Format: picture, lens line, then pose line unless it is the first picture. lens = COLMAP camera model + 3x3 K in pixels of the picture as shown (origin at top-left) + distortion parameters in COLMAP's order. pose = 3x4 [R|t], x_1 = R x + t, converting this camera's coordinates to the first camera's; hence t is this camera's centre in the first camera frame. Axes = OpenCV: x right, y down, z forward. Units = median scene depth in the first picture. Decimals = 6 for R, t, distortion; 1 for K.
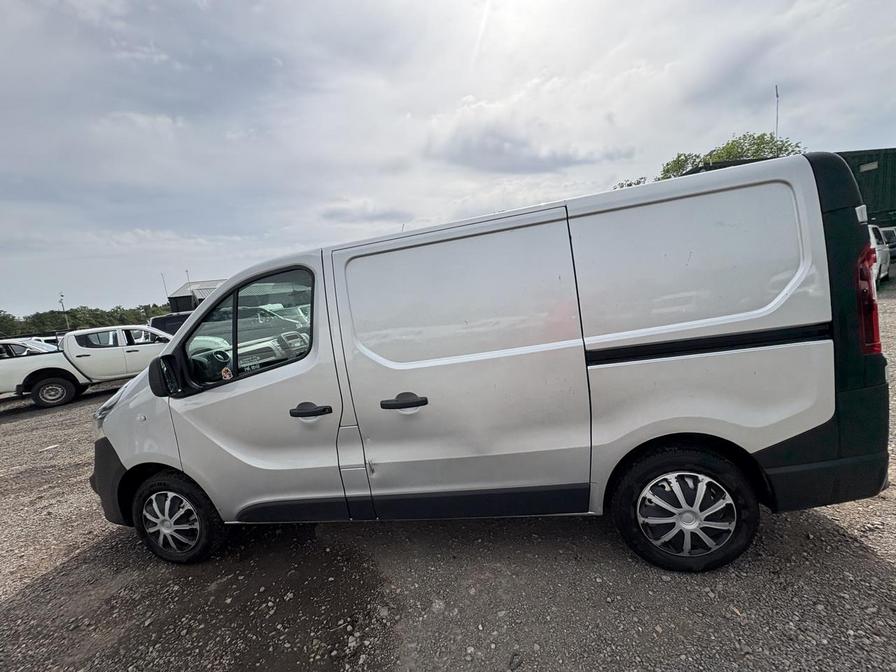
lens RADIAL K [[359.5, 0, 468.2], [0, 359.5, 332.8], [0, 0, 1]] dist [-0.030218, 0.000073]
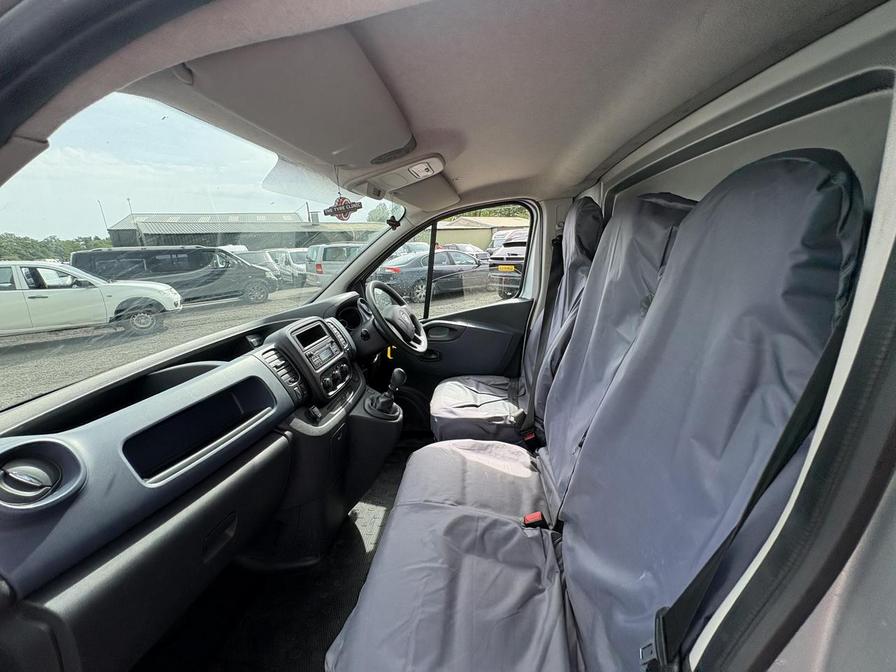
lens RADIAL K [[353.7, 0, 447.7], [0, 353.7, 332.9], [0, 0, 1]] dist [0.002000, 0.000187]
pose [[0.997734, 0.051282, 0.043565, -0.120844], [-0.056396, 0.990466, 0.125682, -0.015100], [-0.036704, -0.127854, 0.991114, 0.205639]]
